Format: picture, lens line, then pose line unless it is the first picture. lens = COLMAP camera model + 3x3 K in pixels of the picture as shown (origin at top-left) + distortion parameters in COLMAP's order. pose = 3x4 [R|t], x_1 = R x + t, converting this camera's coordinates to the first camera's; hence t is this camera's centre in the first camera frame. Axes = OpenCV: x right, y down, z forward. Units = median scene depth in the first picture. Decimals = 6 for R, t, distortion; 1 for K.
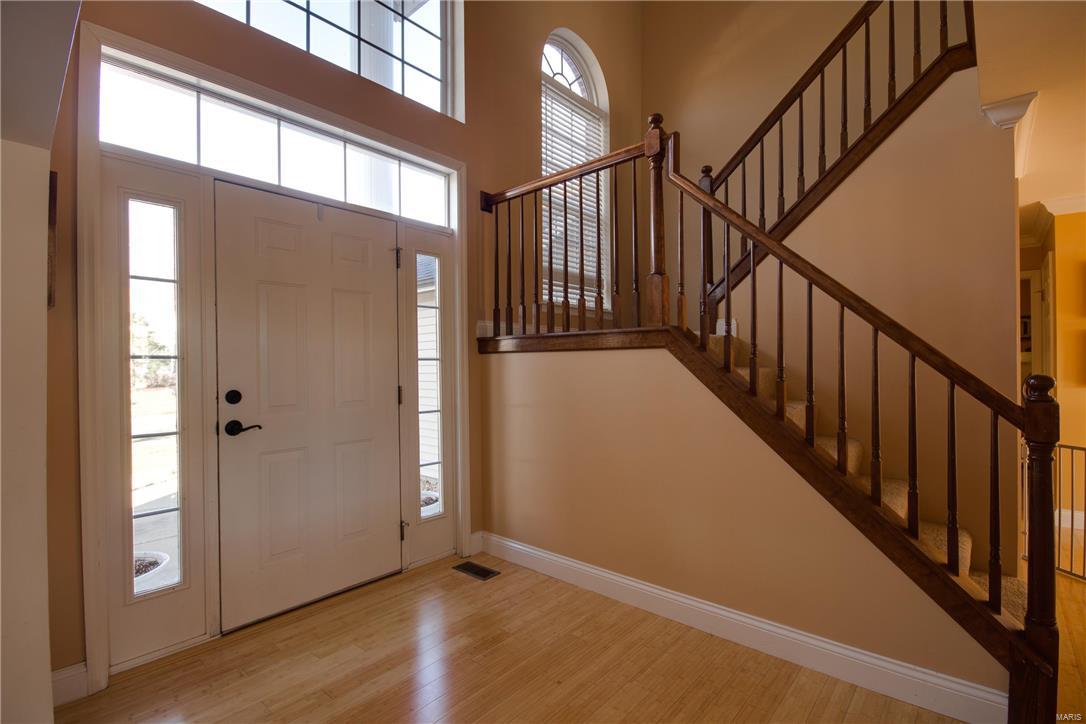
lens RADIAL K [[503.9, 0, 547.3], [0, 503.9, 369.1], [0, 0, 1]] dist [-0.012056, -0.002383]
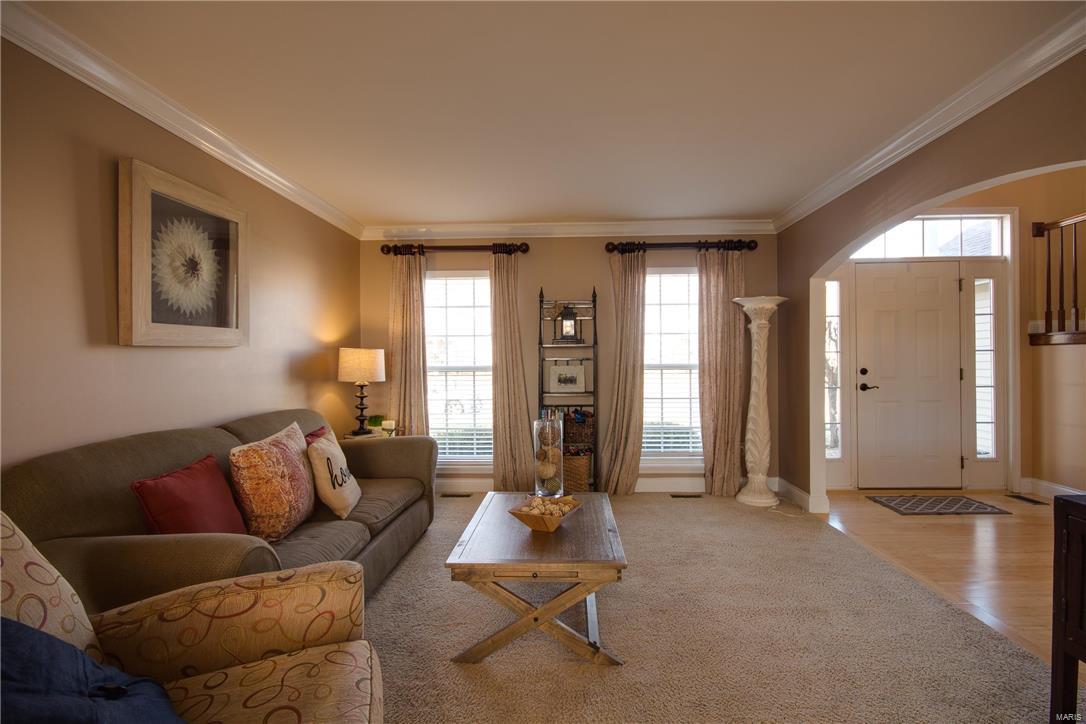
lens RADIAL K [[503.9, 0, 553.3], [0, 503.9, 360.9], [0, 0, 1]] dist [-0.012056, -0.002383]
pose [[0.623523, 0.007674, -0.781767, 0.110321], [0.002957, 0.999922, 0.012174, -0.009864], [0.781799, -0.009902, 0.623451, -0.841861]]
